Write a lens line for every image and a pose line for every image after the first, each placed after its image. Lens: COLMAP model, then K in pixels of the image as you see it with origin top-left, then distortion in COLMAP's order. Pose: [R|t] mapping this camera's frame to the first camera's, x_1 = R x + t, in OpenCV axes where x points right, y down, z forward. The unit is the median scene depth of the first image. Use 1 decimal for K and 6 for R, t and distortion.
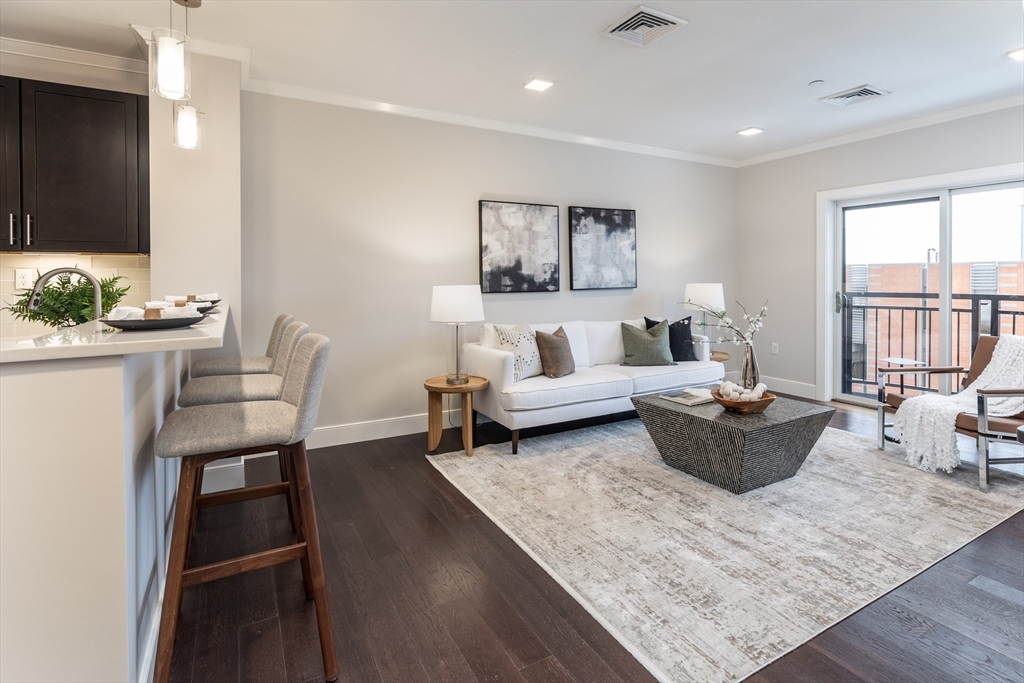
lens RADIAL K [[498.5, 0, 533.4], [0, 498.5, 283.8], [0, 0, 1]] dist [0.004945, 0.001149]
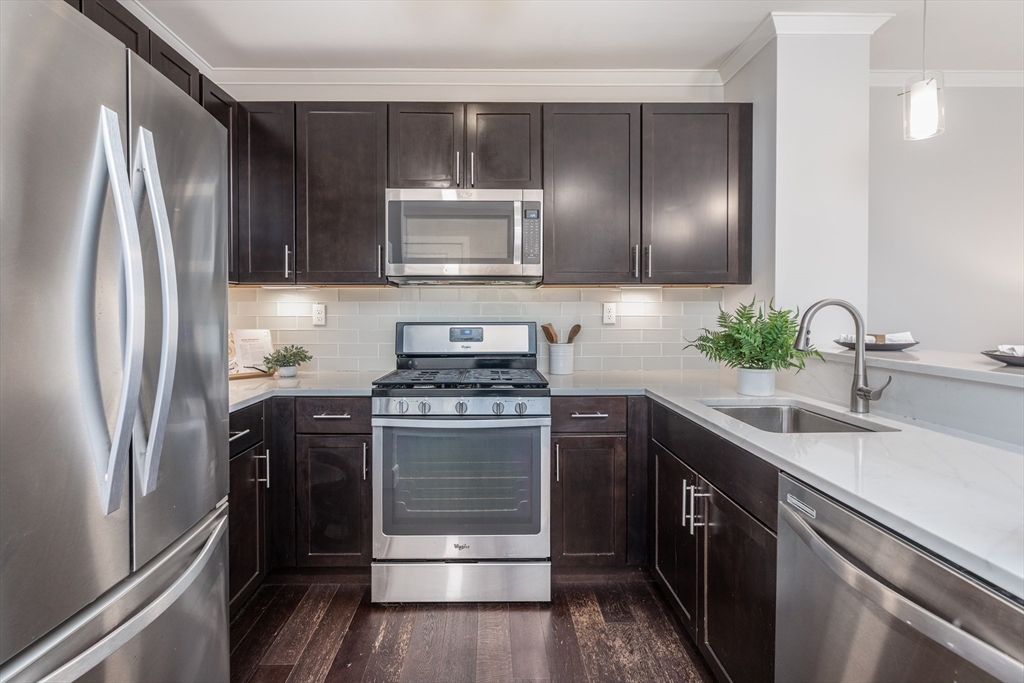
lens RADIAL K [[498.5, 0, 496.9], [0, 498.5, 324.6], [0, 0, 1]] dist [0.004945, 0.001149]
pose [[0.877634, 0.012470, -0.479170, -0.832553], [-0.006450, 0.999878, 0.014208, 0.000330], [0.479289, -0.009379, 0.877607, 0.030480]]
